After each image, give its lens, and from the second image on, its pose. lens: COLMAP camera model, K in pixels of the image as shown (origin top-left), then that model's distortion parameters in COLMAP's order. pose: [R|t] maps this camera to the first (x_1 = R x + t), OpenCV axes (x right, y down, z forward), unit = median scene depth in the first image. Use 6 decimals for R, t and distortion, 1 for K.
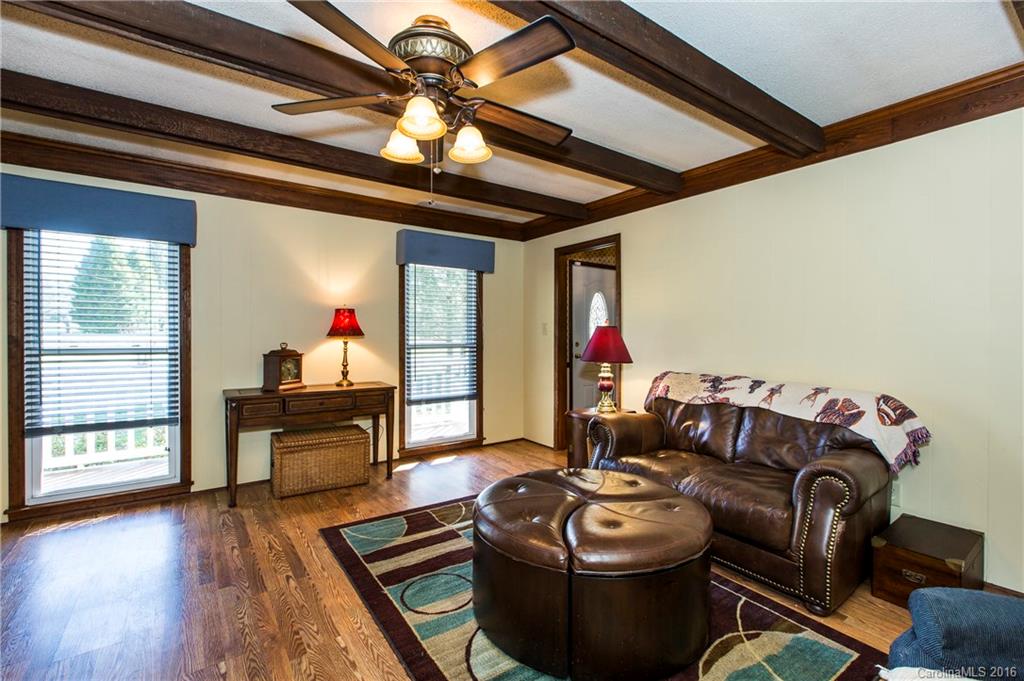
lens RADIAL K [[457.8, 0, 513.1], [0, 457.8, 338.2], [0, 0, 1]] dist [-0.004867, -0.000163]
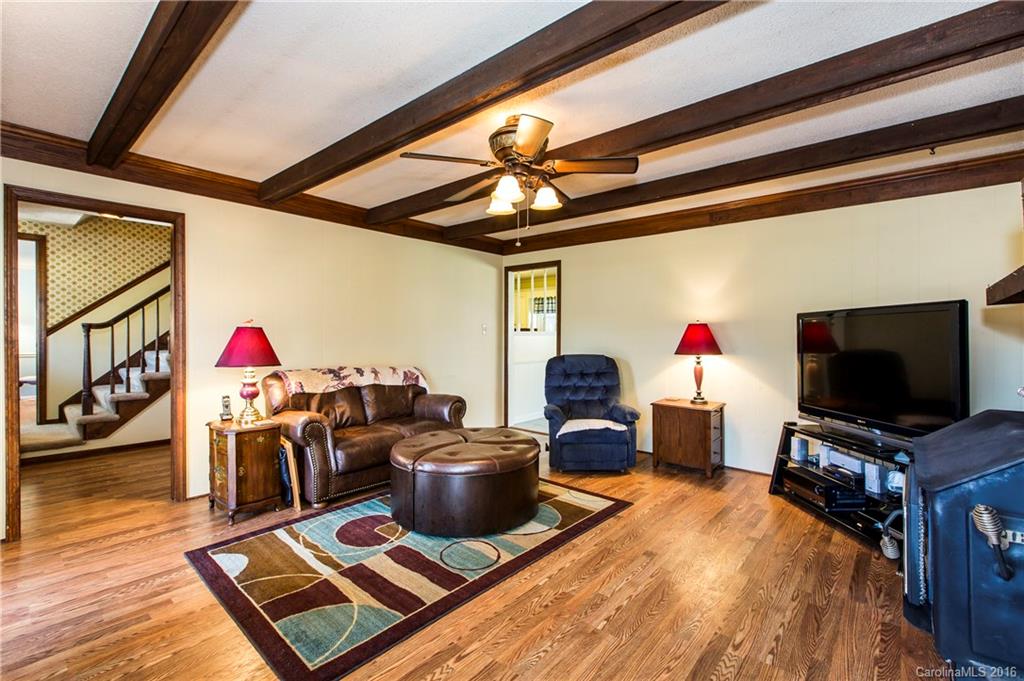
lens RADIAL K [[457.8, 0, 515.9], [0, 457.8, 332.9], [0, 0, 1]] dist [-0.004867, -0.000163]
pose [[-0.241653, 0.000473, 0.970363, -1.136053], [0.007085, 0.999974, 0.001276, -0.018106], [-0.970337, 0.007183, -0.241650, 0.985797]]
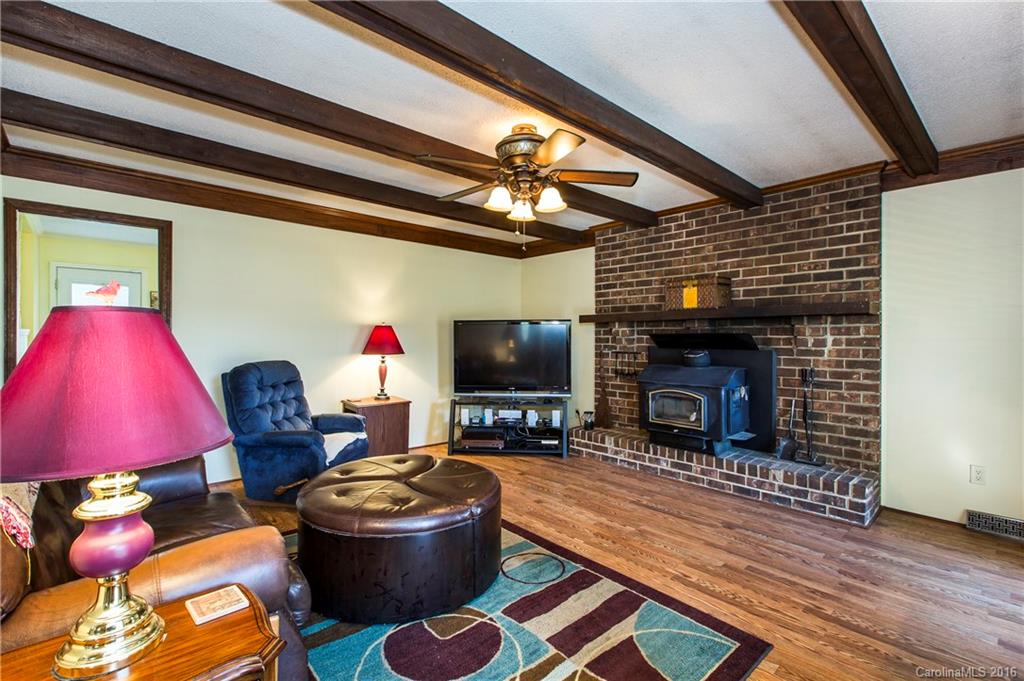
lens RADIAL K [[457.8, 0, 515.0], [0, 457.8, 339.2], [0, 0, 1]] dist [-0.004867, -0.000163]
pose [[-0.992578, -0.002395, -0.121584, 0.017557], [-0.004687, 0.999817, 0.018573, -0.026620], [0.121517, 0.019006, -0.992407, 1.781349]]
